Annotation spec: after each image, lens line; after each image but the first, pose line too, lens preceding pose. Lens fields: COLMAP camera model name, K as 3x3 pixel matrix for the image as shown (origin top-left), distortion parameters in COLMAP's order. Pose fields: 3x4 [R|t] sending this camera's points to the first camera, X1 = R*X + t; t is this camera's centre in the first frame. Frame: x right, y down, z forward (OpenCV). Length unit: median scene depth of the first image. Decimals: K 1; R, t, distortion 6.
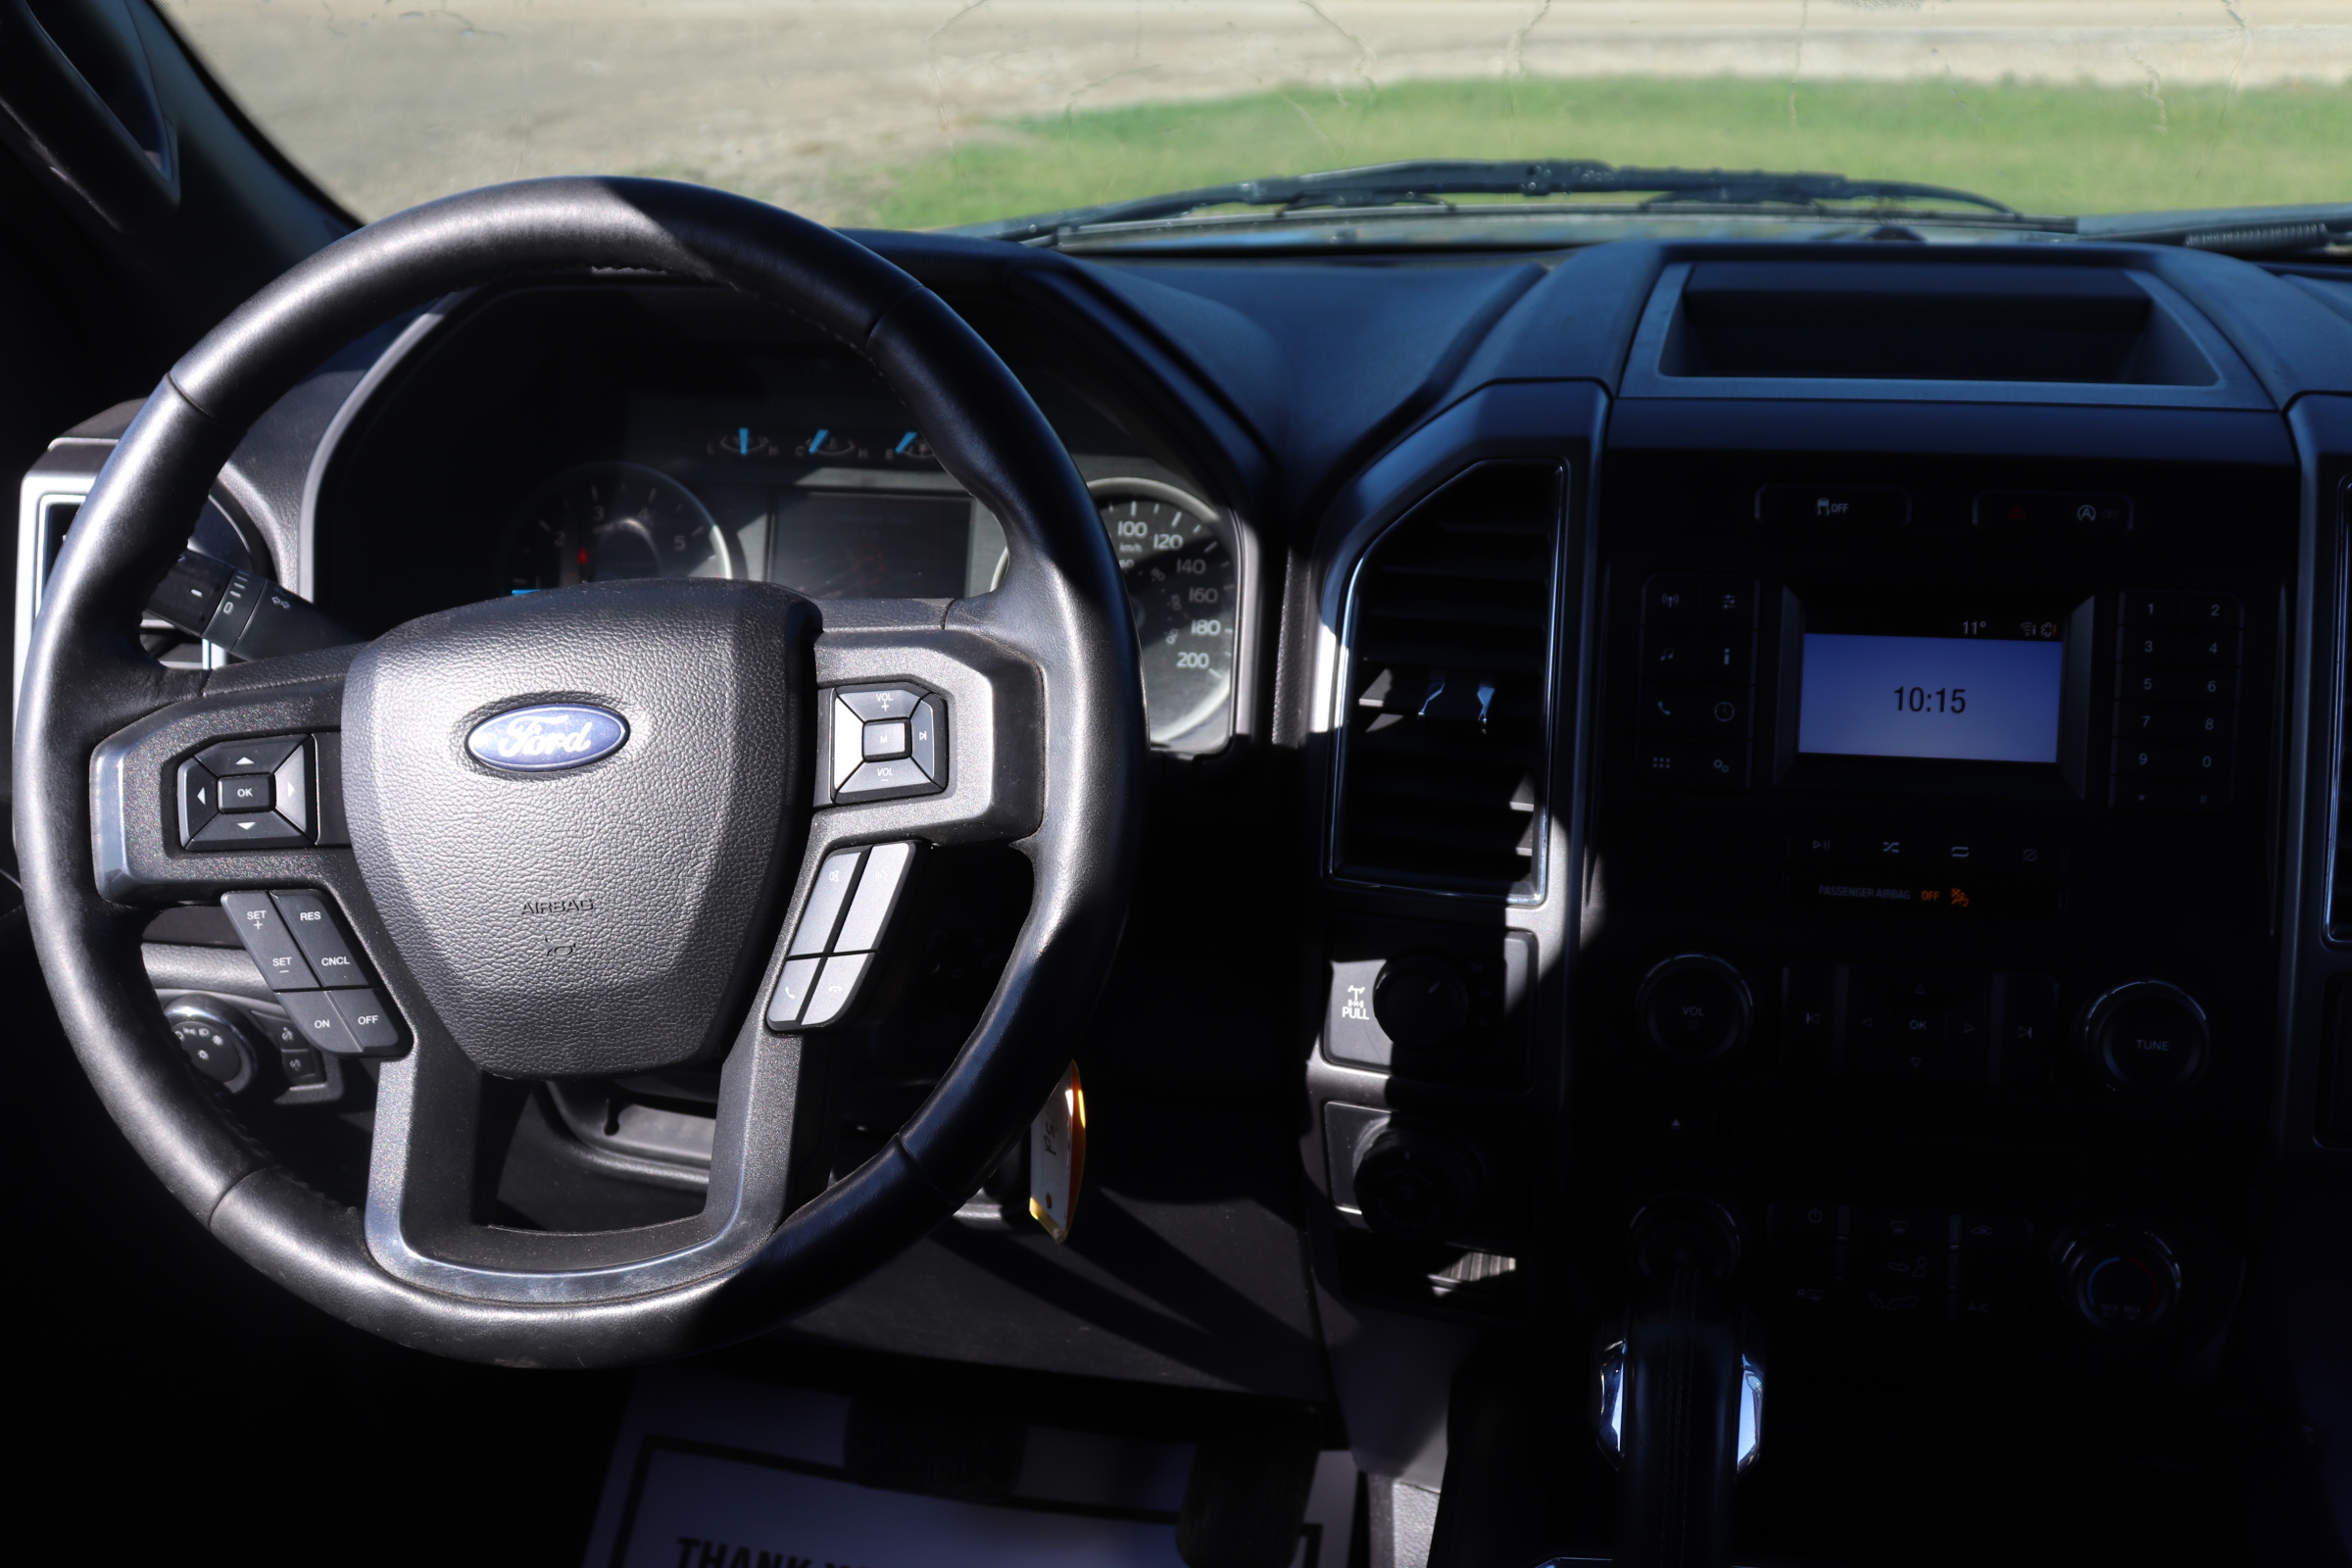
lens RADIAL K [[2728.9, 0, 1182.2], [0, 2728.9, 790.4], [0, 0, 1]] dist [-0.011964, 0.000000]
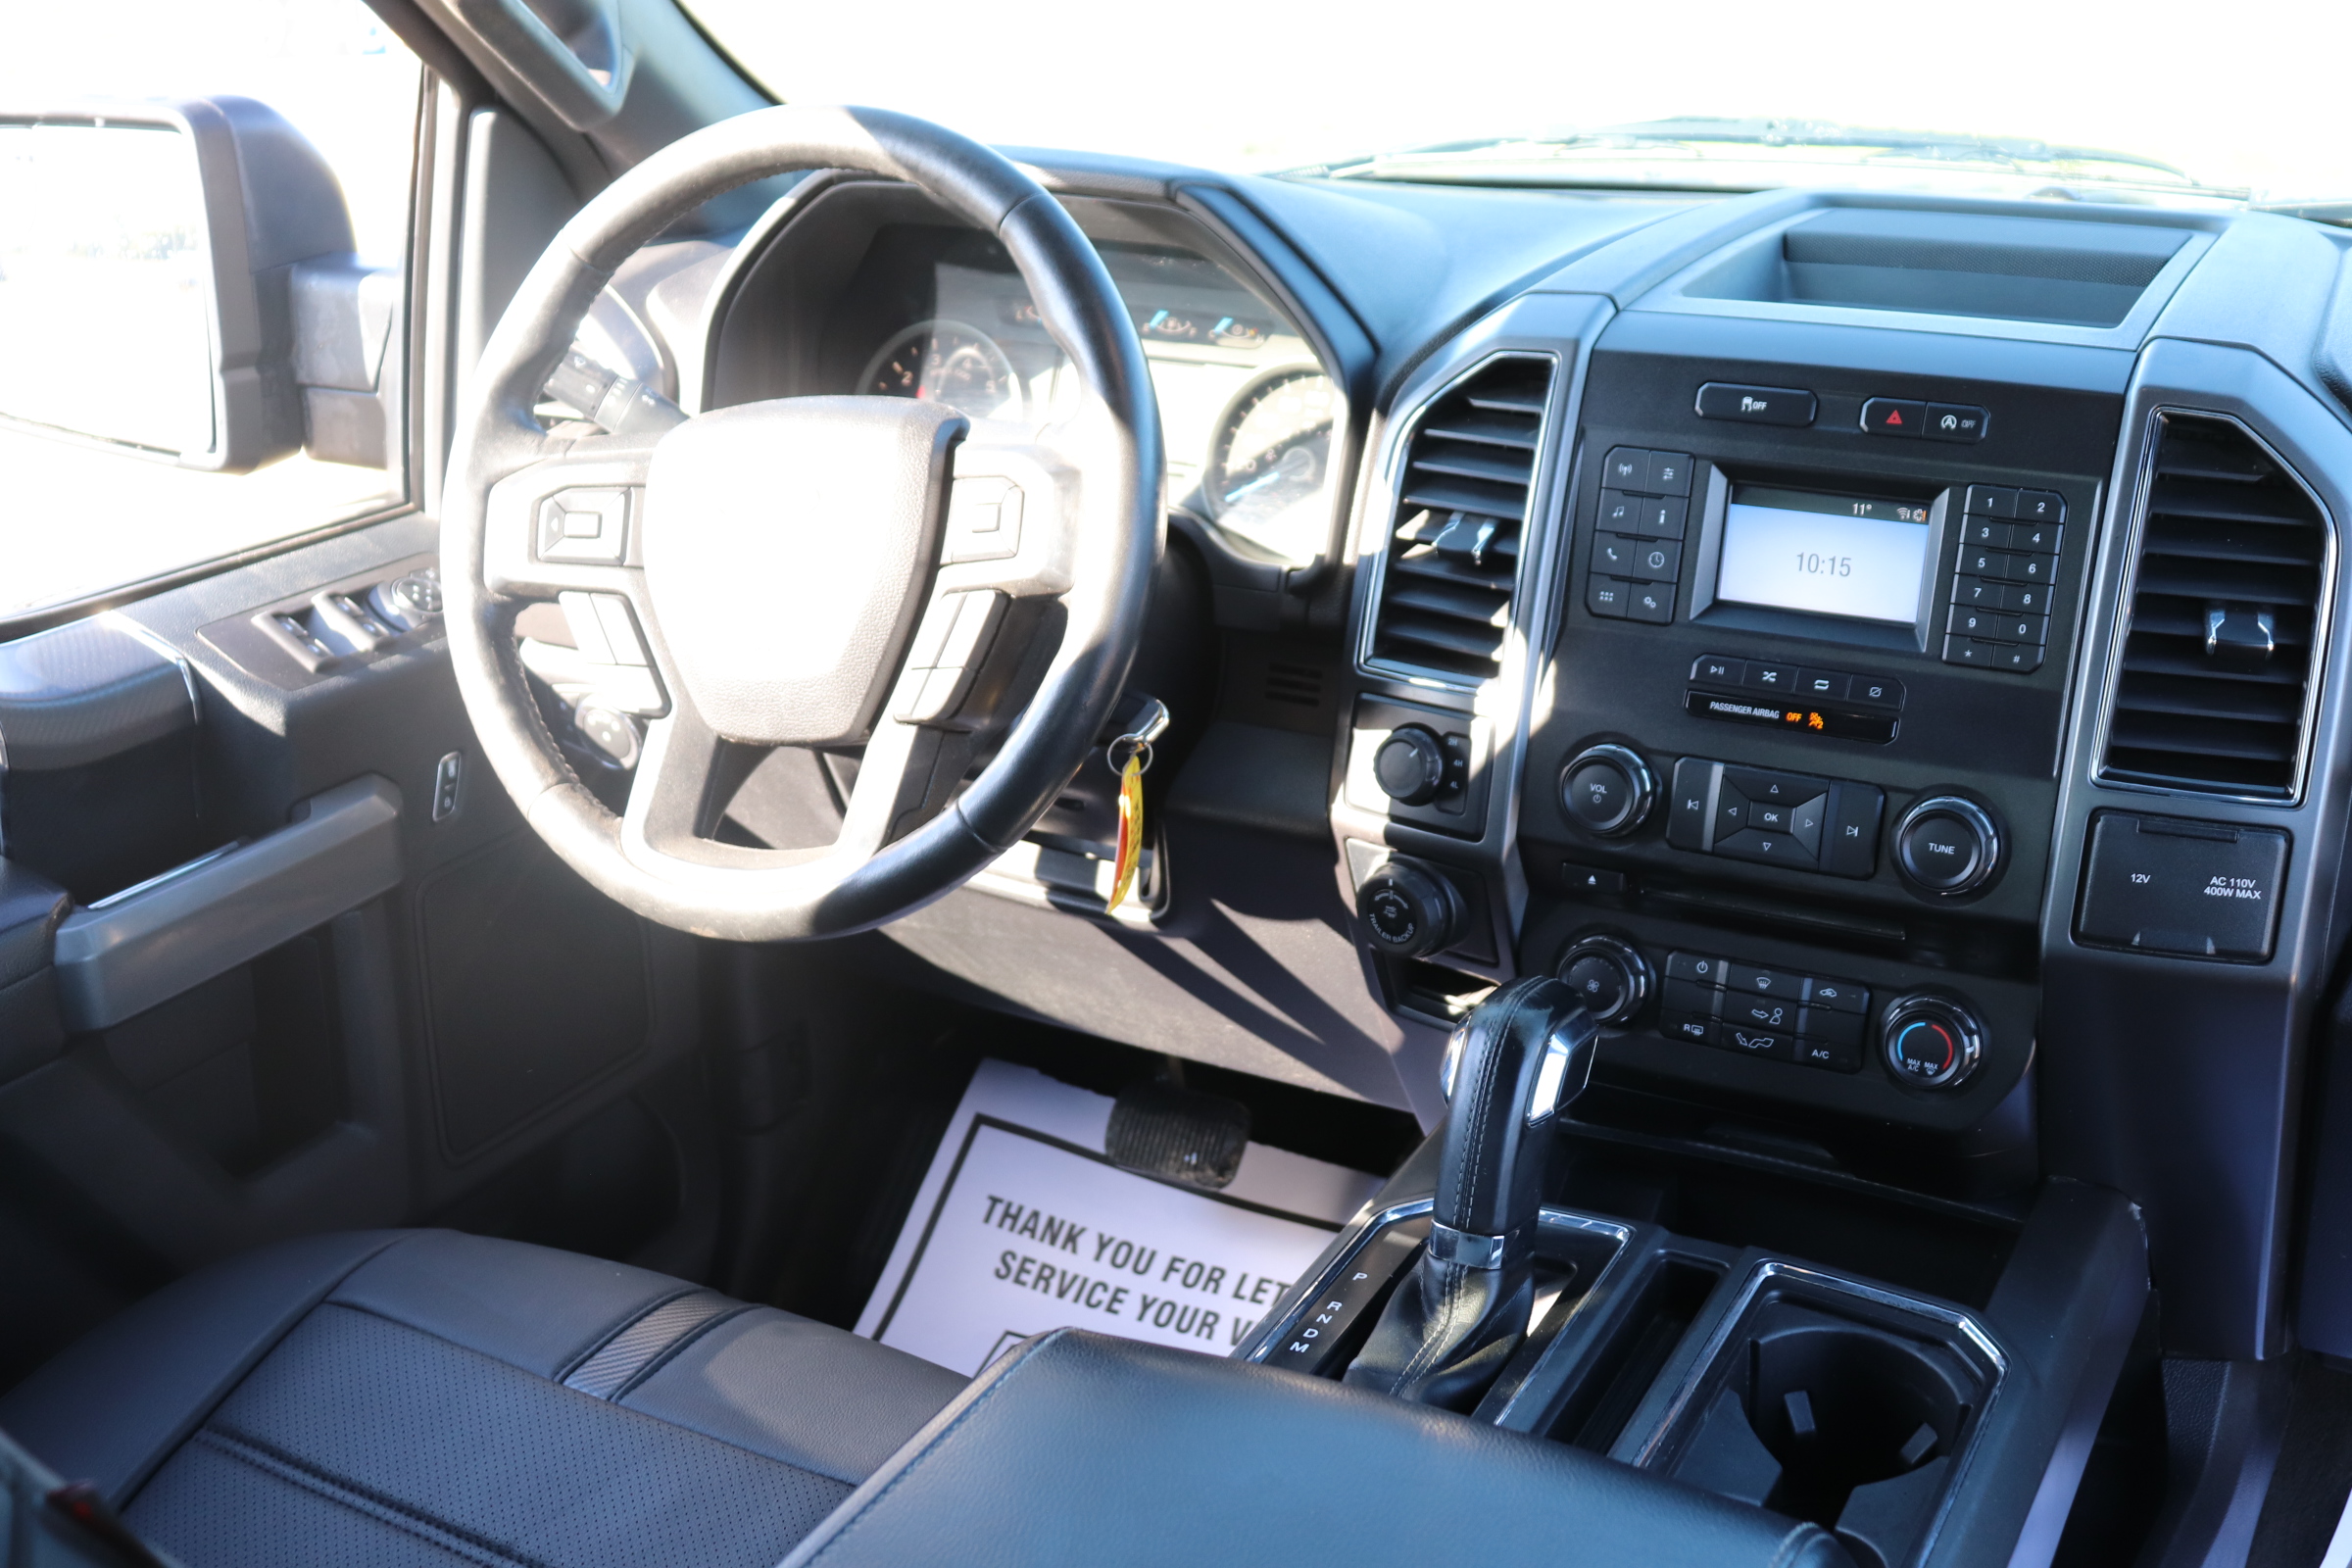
lens RADIAL K [[2728.9, 0, 1168.6], [0, 2728.9, 780.9], [0, 0, 1]] dist [-0.011964, 0.000000]
pose [[0.959107, 0.104705, -0.262966, 0.327394], [-0.097766, 0.994430, 0.039374, 0.045958], [0.265624, -0.012055, 0.964001, -0.290257]]
